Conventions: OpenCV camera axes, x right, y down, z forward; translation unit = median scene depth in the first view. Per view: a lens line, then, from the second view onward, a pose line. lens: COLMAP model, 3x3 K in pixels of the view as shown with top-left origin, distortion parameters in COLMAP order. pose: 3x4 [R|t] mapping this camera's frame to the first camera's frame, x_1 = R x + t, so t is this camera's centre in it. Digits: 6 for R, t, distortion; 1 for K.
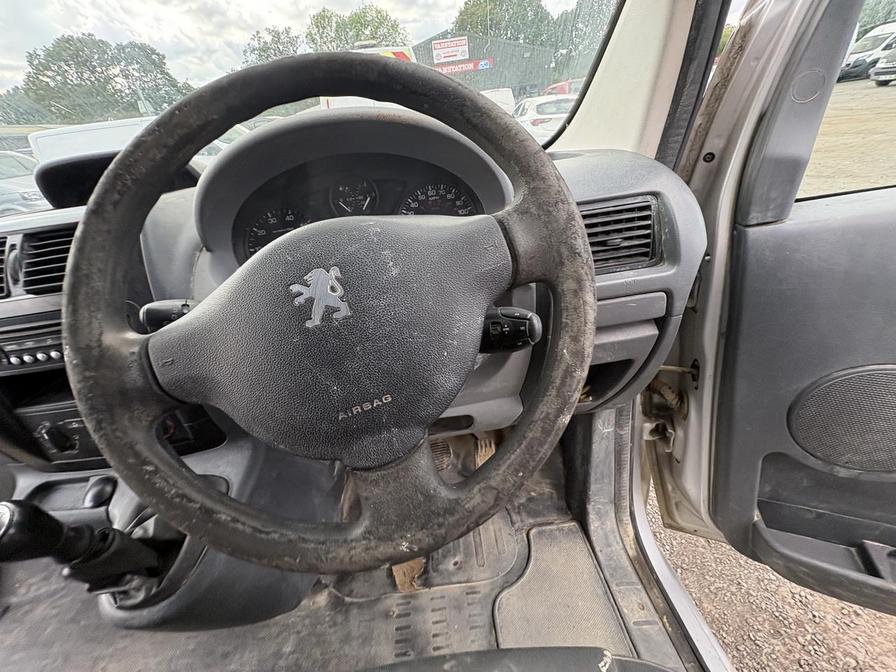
lens RADIAL K [[363.6, 0, 448.0], [0, 363.6, 336.0], [0, 0, 1]] dist [0.001556, 0.000208]
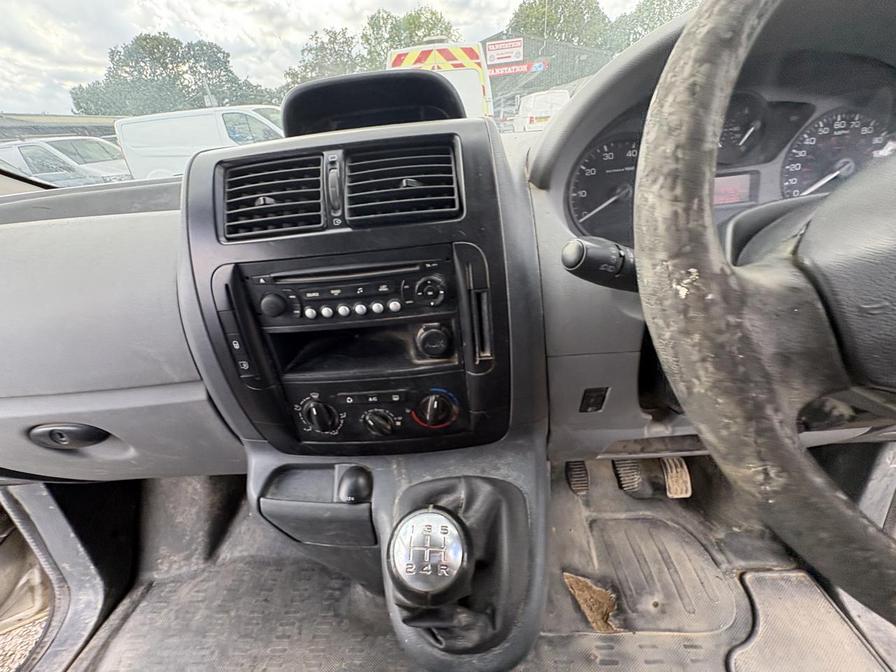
lens RADIAL K [[364.8, 0, 446.2], [0, 364.8, 338.7], [0, 0, 1]] dist [0.001456, 0.001036]
pose [[0.993613, 0.076600, -0.082853, -0.509273], [-0.076641, 0.997055, 0.002699, 0.061696], [0.082816, 0.003668, 0.996558, 0.144999]]
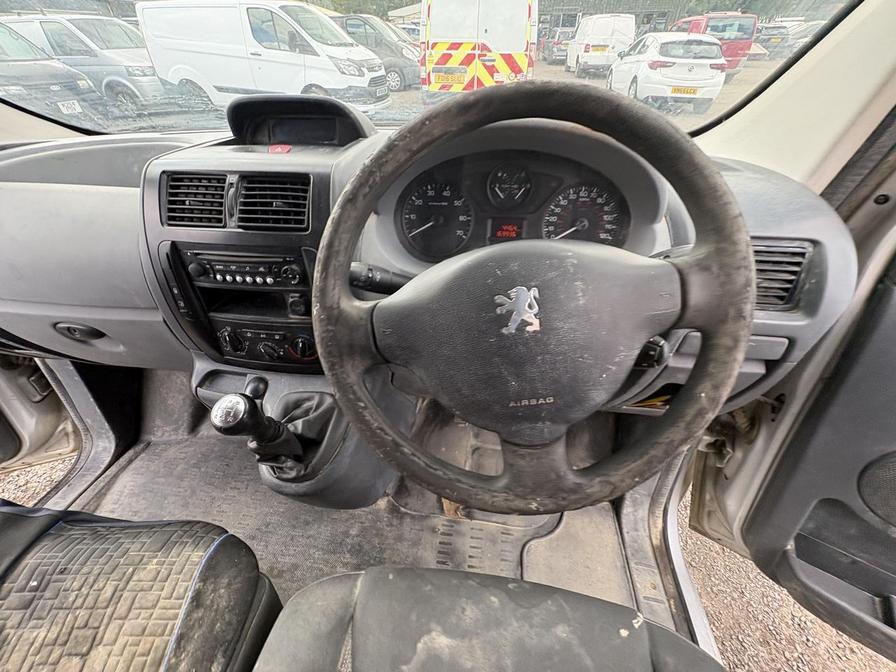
lens RADIAL K [[364.8, 0, 446.2], [0, 364.8, 338.7], [0, 0, 1]] dist [0.001456, 0.001036]
pose [[0.969227, 0.224378, -0.101259, -0.157219], [-0.205591, 0.964049, 0.168350, -0.062503], [0.135392, -0.142352, 0.980513, -0.097572]]
